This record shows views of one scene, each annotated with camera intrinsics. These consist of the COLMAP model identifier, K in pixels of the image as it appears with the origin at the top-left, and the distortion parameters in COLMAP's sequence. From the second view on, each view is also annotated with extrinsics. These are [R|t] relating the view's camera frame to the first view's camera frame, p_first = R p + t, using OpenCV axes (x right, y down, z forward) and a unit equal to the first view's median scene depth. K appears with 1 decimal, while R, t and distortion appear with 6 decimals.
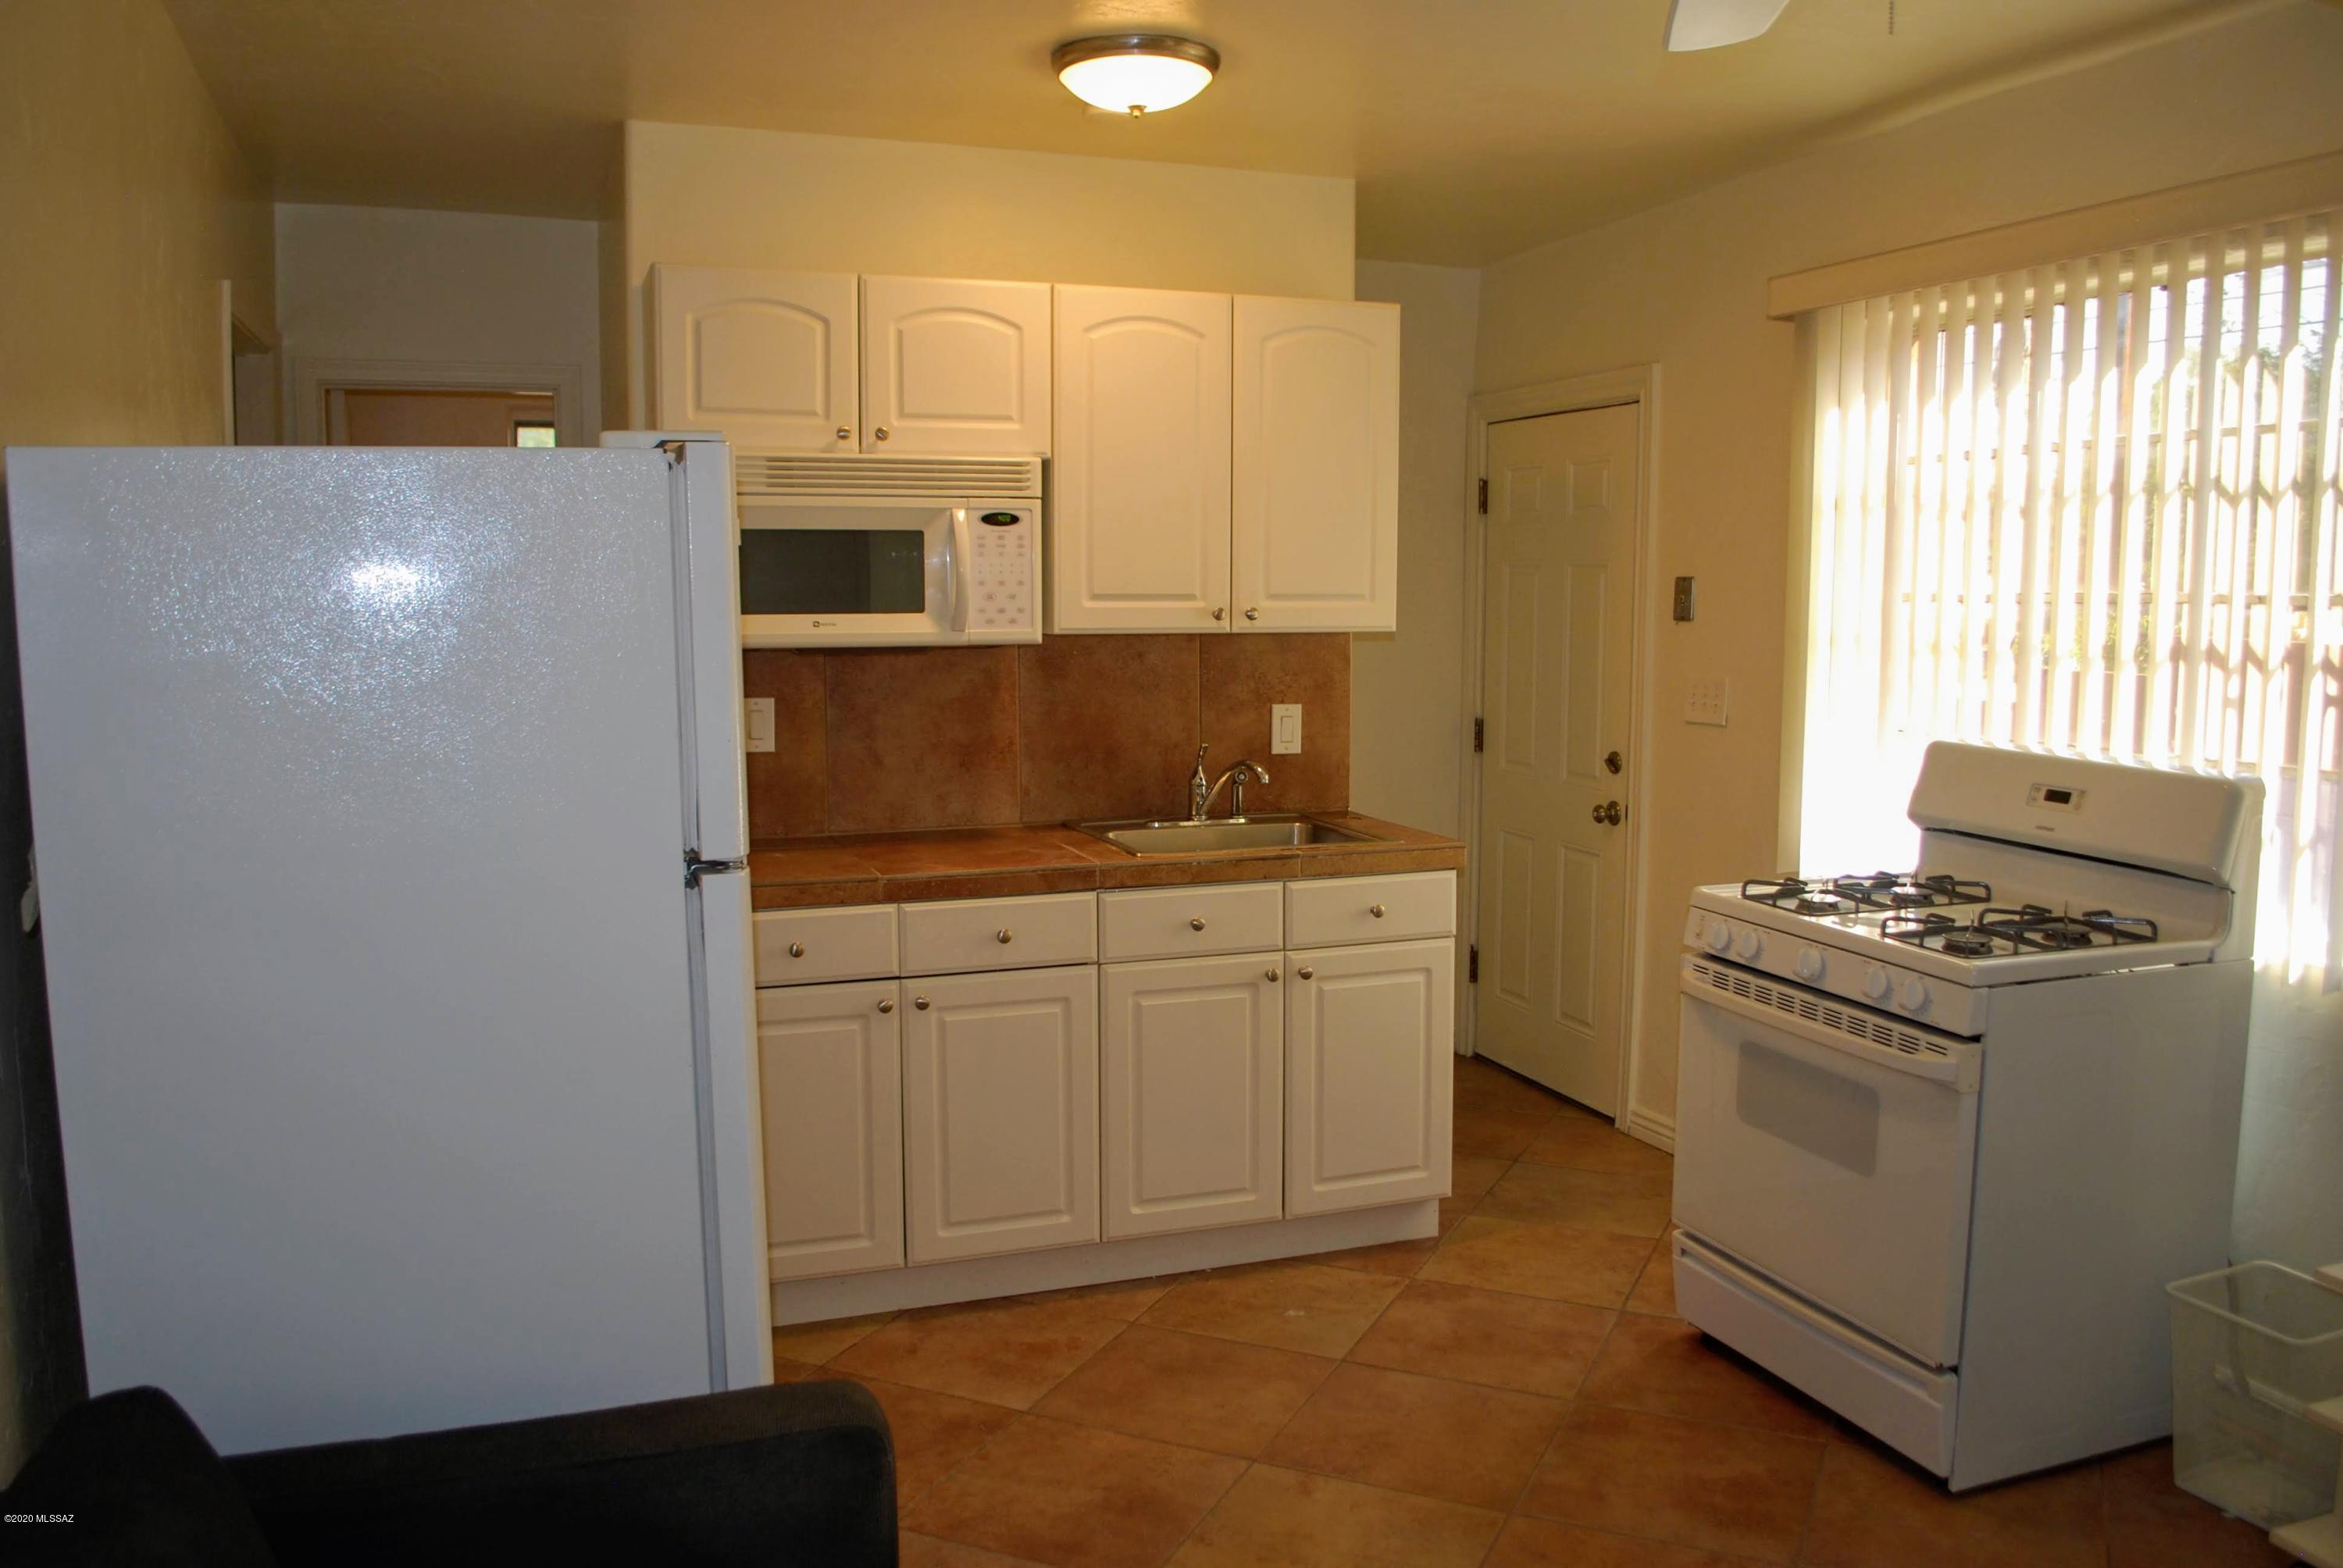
lens RADIAL K [[1853.2, 0, 1169.0], [0, 1853.2, 788.7], [0, 0, 1]] dist [-0.077937, 0.001337]
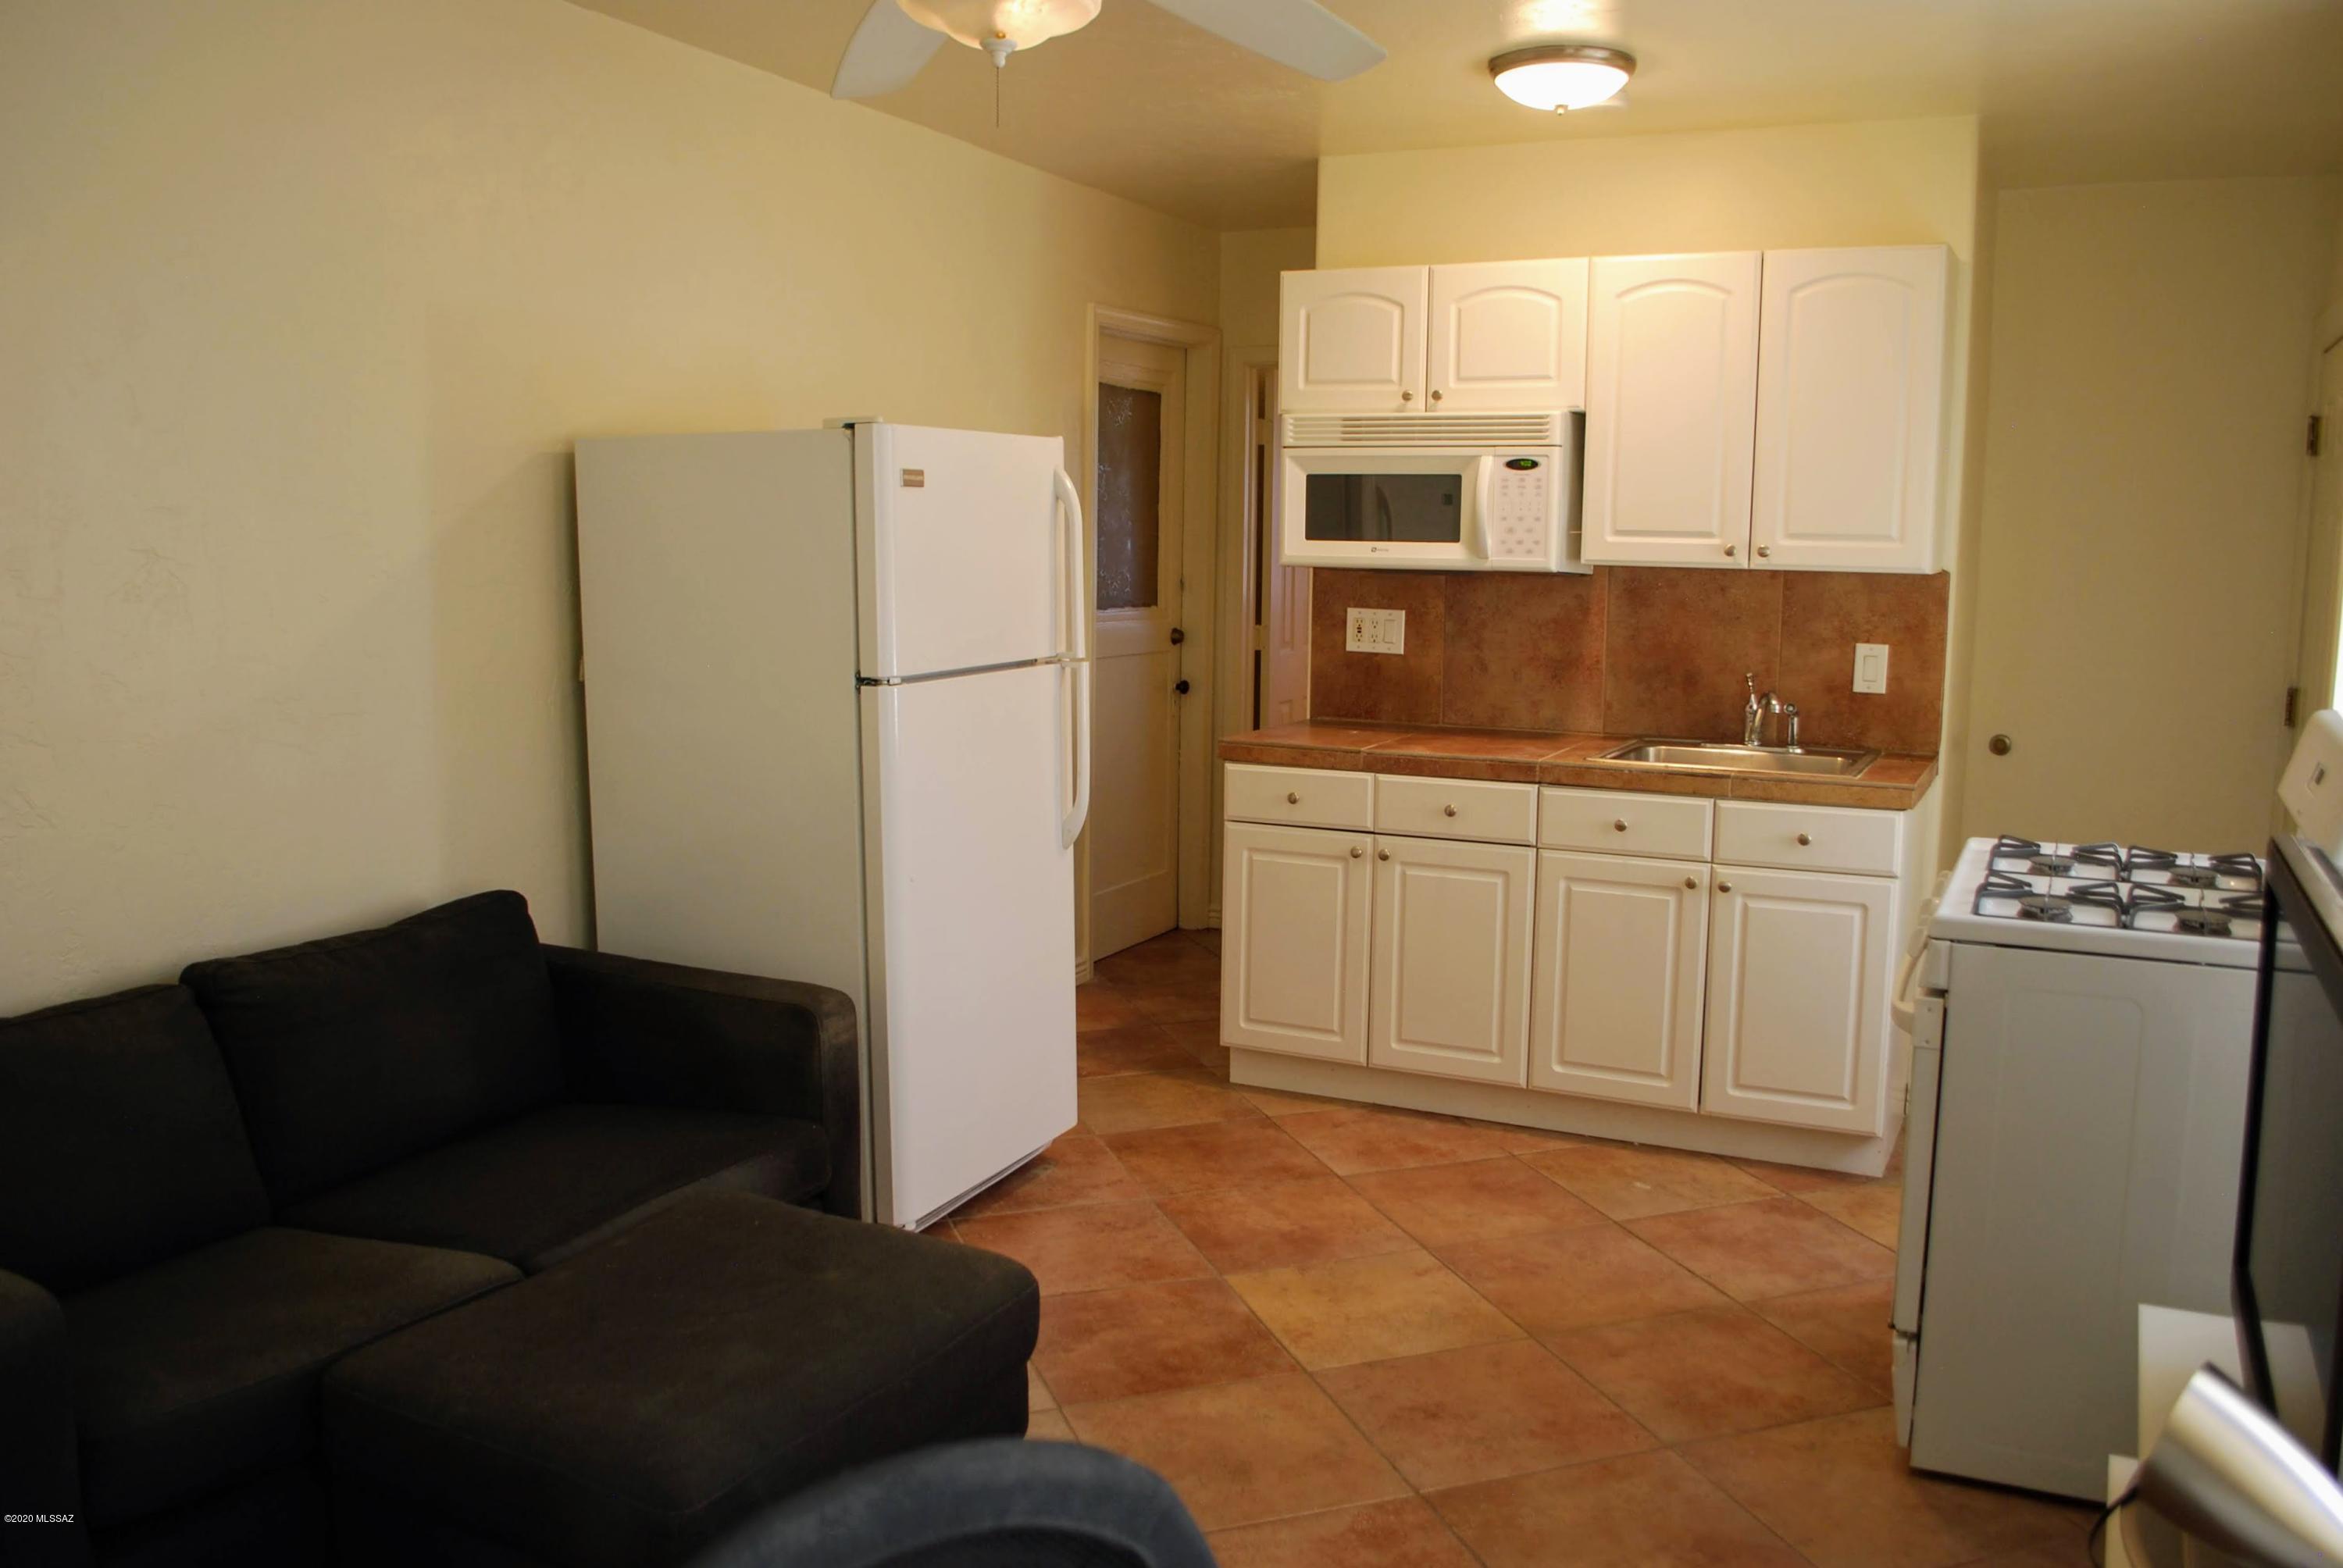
lens RADIAL K [[1853.2, 0, 1152.3], [0, 1853.2, 774.7], [0, 0, 1]] dist [-0.077937, 0.001337]
pose [[0.683548, 0.105635, -0.722221, 0.620124], [-0.090558, 0.994101, 0.059692, 0.001800], [0.724266, 0.024600, 0.689082, 0.026255]]
